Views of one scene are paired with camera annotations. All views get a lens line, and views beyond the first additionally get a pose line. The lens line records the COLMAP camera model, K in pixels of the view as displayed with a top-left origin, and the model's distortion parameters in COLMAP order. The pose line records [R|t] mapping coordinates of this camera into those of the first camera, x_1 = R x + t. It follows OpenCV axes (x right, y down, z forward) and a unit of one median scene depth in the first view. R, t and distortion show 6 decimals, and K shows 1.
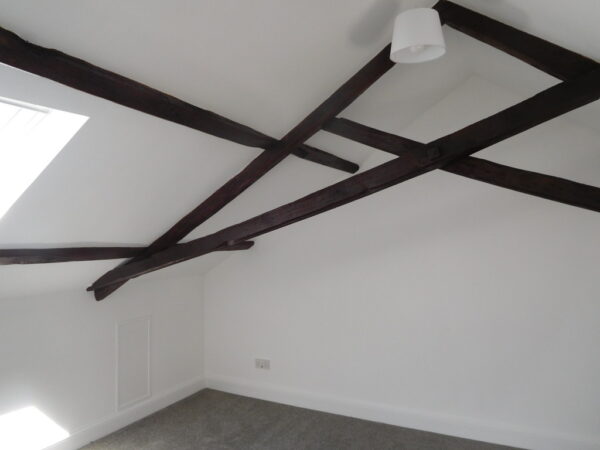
lens RADIAL K [[442.2, 0, 299.4], [0, 442.2, 223.6], [0, 0, 1]] dist [-0.017555, 0.005701]
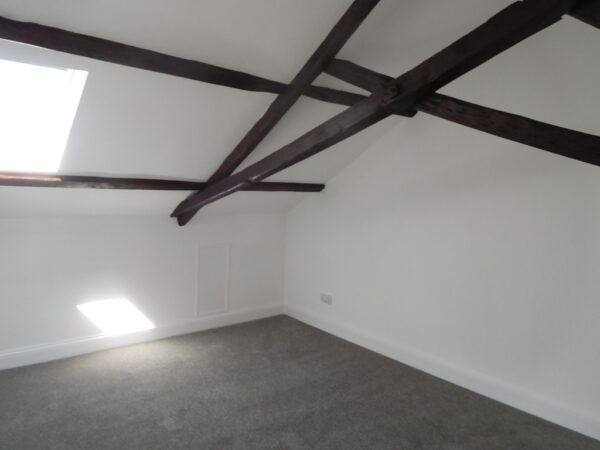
lens RADIAL K [[442.2, 0, 297.8], [0, 442.2, 223.7], [0, 0, 1]] dist [-0.017555, 0.005701]
pose [[0.924933, 0.076882, -0.372274, 0.330125], [-0.034314, 0.992222, 0.119657, 0.013648], [0.378578, -0.097900, 0.920377, 0.001082]]
